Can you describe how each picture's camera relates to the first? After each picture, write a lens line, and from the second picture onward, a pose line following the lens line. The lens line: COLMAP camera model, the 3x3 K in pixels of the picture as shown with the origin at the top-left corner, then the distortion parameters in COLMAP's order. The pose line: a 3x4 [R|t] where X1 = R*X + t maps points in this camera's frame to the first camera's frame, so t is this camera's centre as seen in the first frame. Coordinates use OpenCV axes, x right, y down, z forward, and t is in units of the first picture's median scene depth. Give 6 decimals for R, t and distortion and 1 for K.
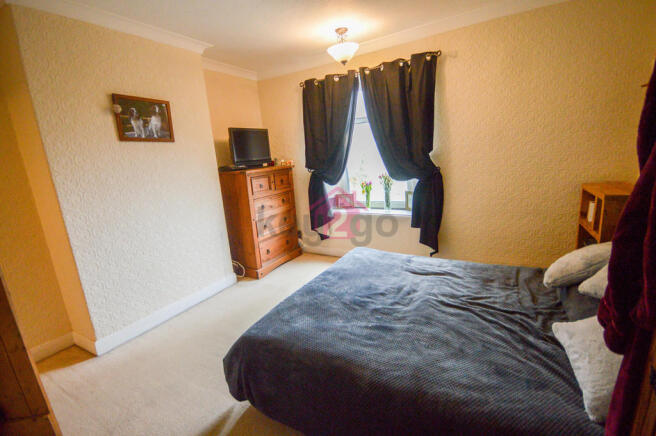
lens RADIAL K [[295.7, 0, 325.6], [0, 295.7, 220.0], [0, 0, 1]] dist [-0.001995, -0.000729]
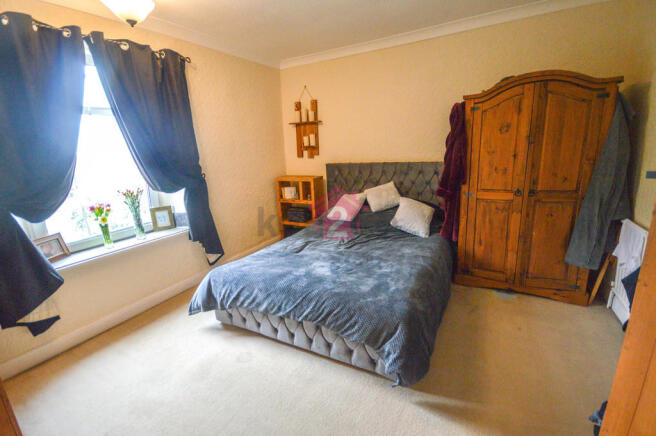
lens RADIAL K [[295.7, 0, 326.7], [0, 295.7, 219.6], [0, 0, 1]] dist [-0.001995, -0.000729]
pose [[-0.019238, -0.170936, 0.985094, -0.627799], [0.278741, 0.945295, 0.169473, -0.082917], [-0.960174, 0.277847, 0.029461, 0.605708]]
